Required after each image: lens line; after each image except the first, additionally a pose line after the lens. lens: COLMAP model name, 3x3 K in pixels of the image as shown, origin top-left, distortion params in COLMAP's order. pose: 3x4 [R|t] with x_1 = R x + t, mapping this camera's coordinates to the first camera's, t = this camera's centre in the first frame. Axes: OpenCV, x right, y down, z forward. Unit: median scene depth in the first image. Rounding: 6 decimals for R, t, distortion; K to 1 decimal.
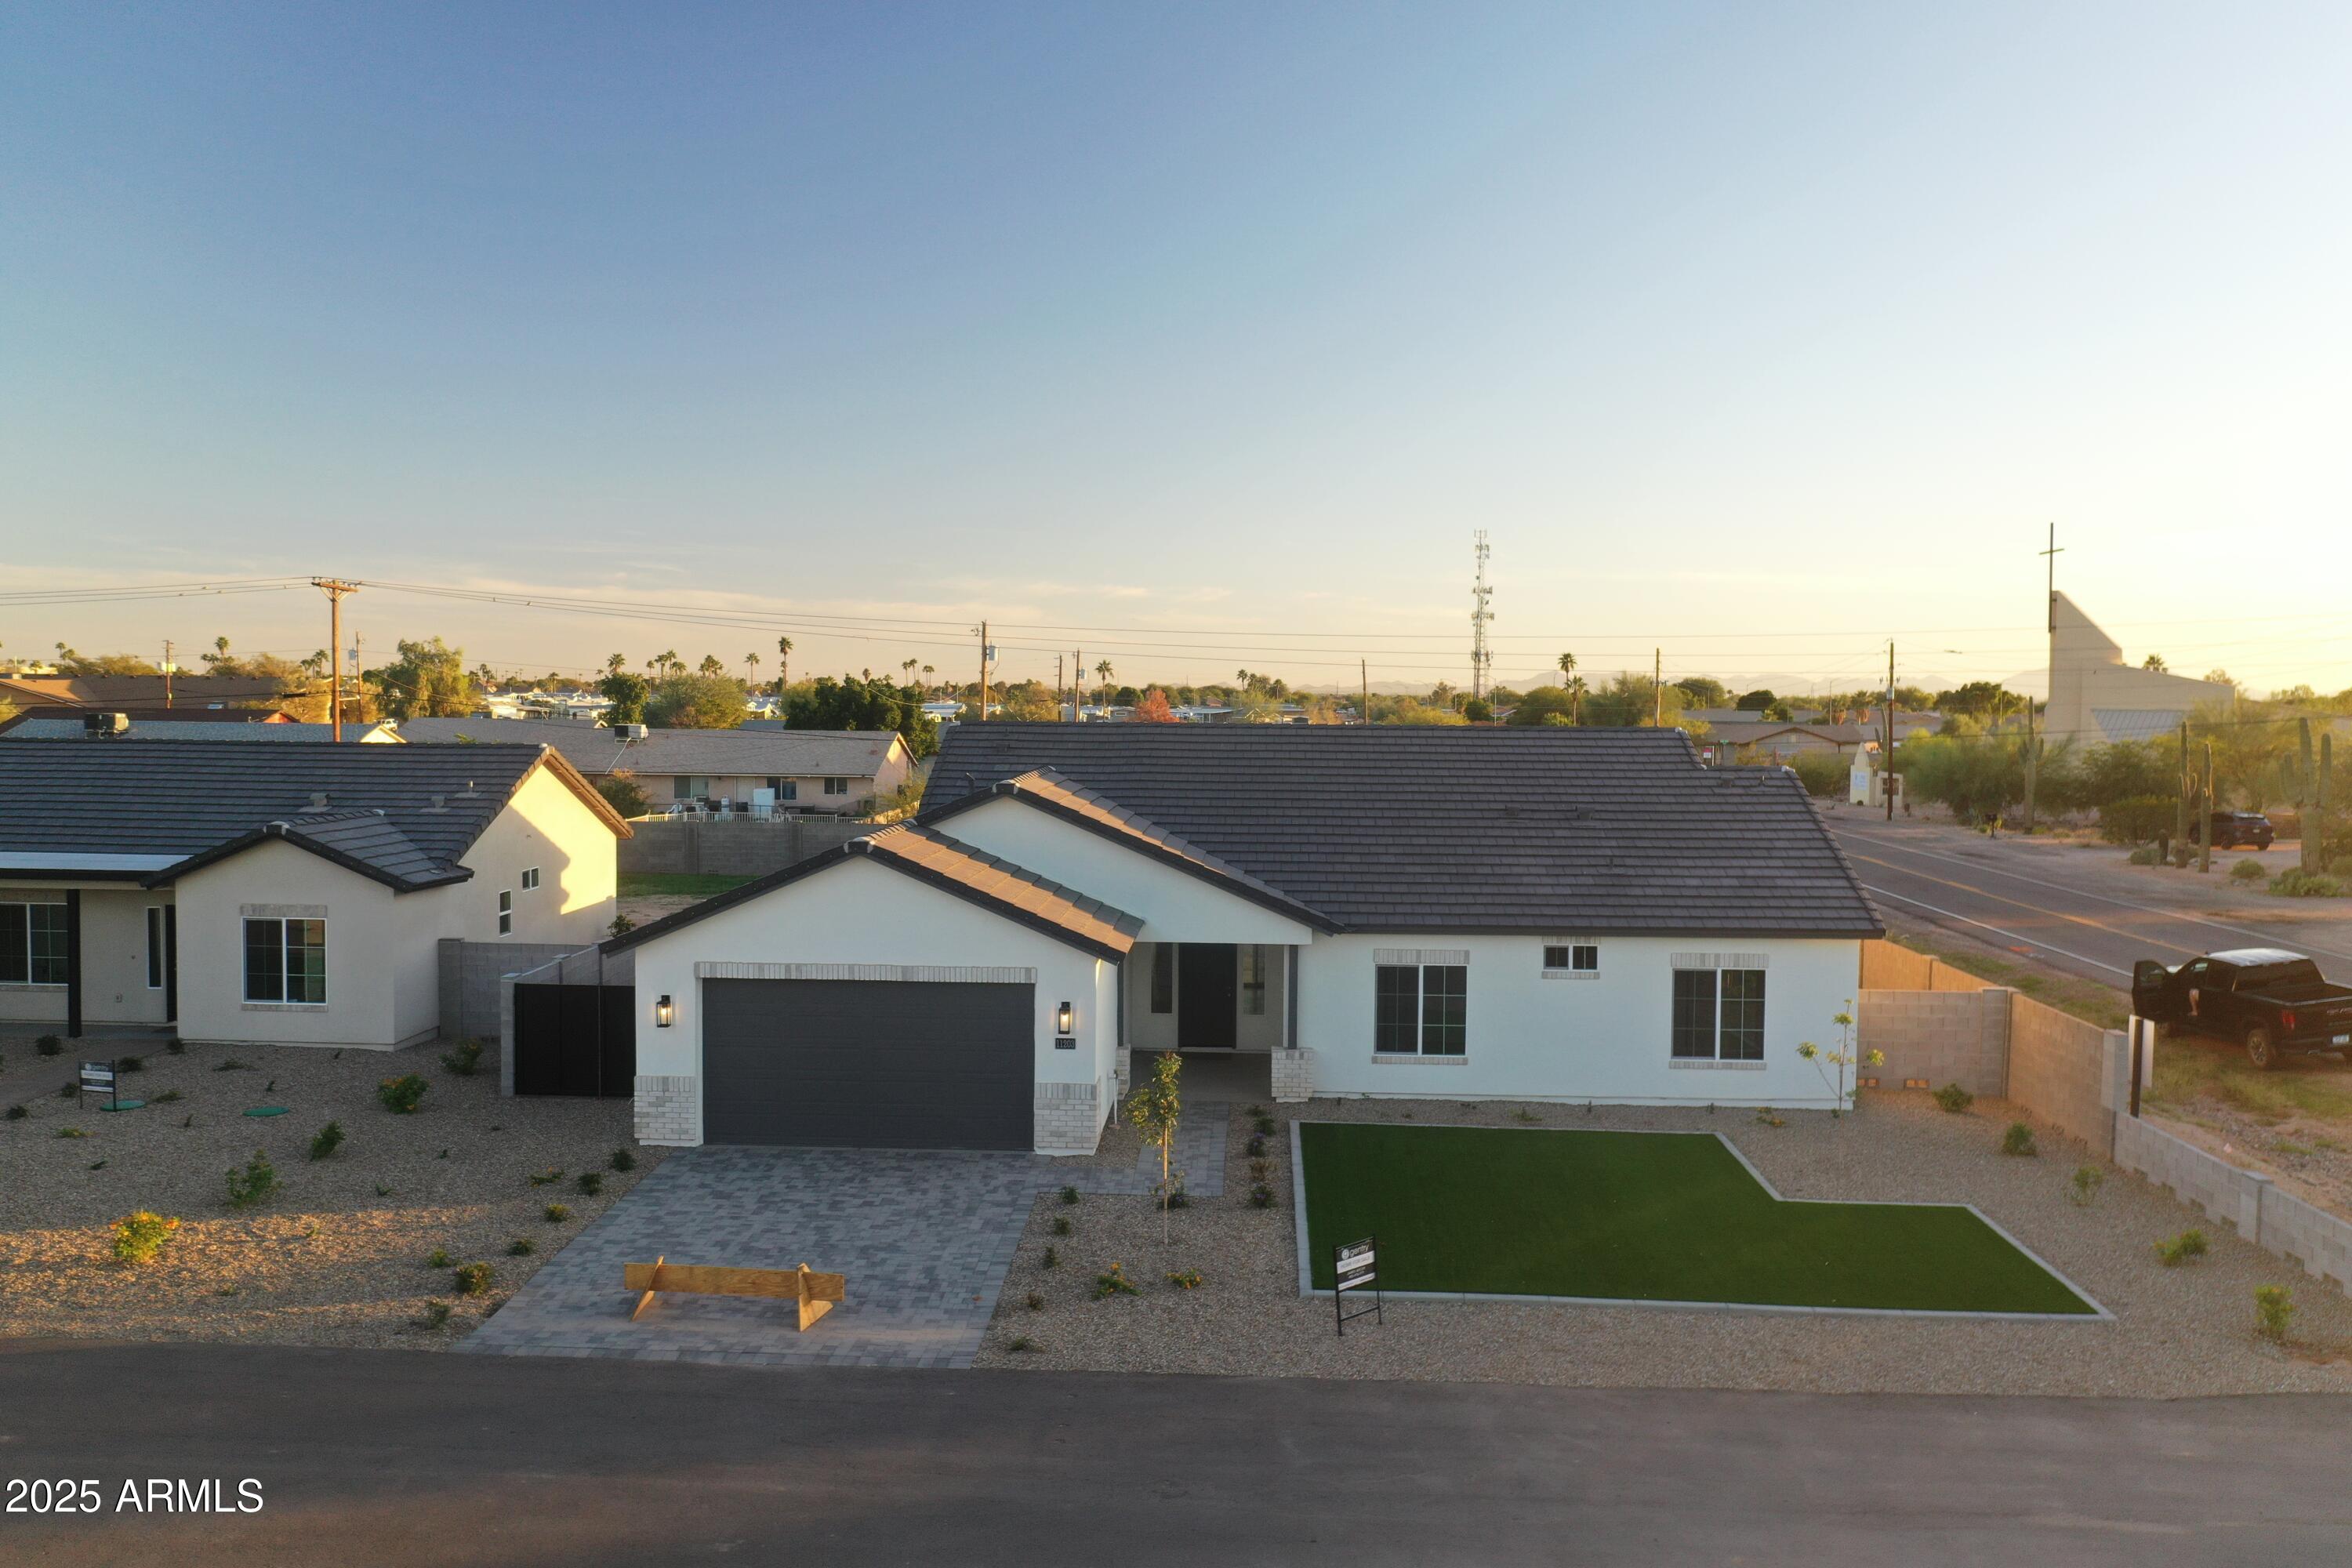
lens RADIAL K [[1868.8, 0, 1189.8], [0, 1868.8, 784.2], [0, 0, 1]] dist [-0.001681, 0.005968]
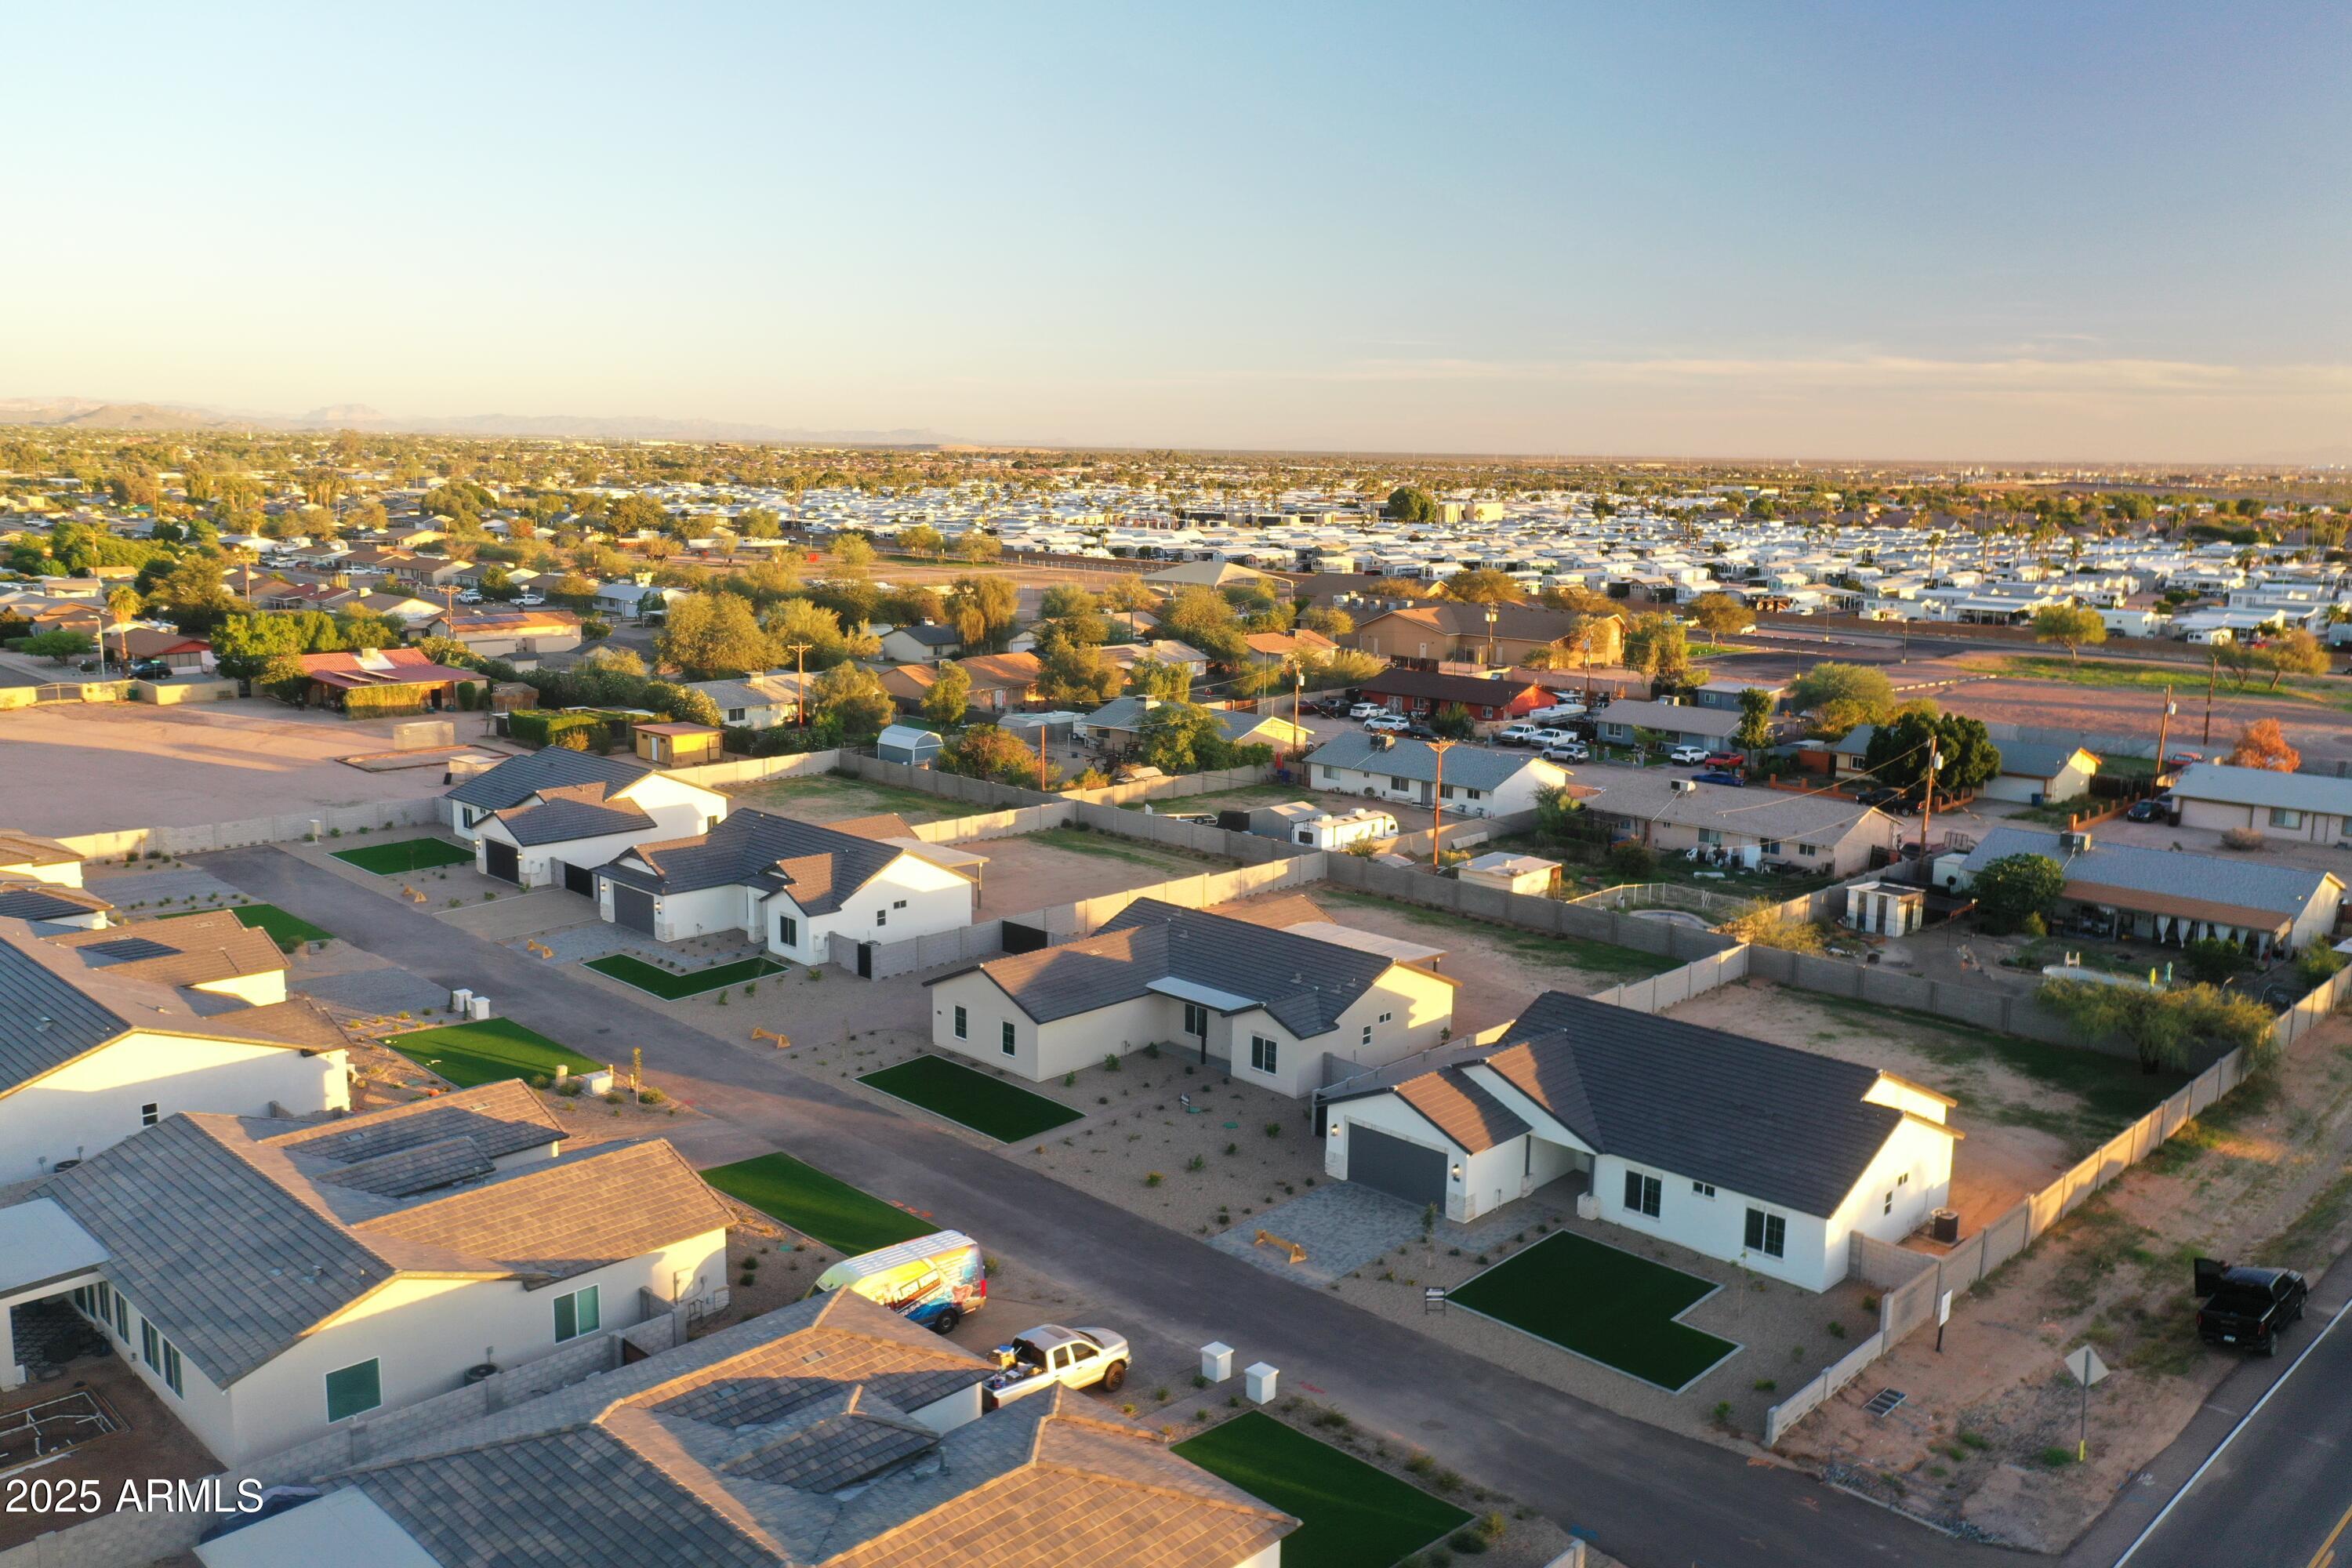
lens RADIAL K [[1868.8, 0, 1177.8], [0, 1868.8, 935.8], [0, 0, 1]] dist [-0.001681, 0.005968]
pose [[0.743550, 0.170039, -0.646699, 1.258579], [-0.040148, 0.976735, 0.210657, -0.717776], [0.667474, -0.130670, 0.733078, -1.102222]]
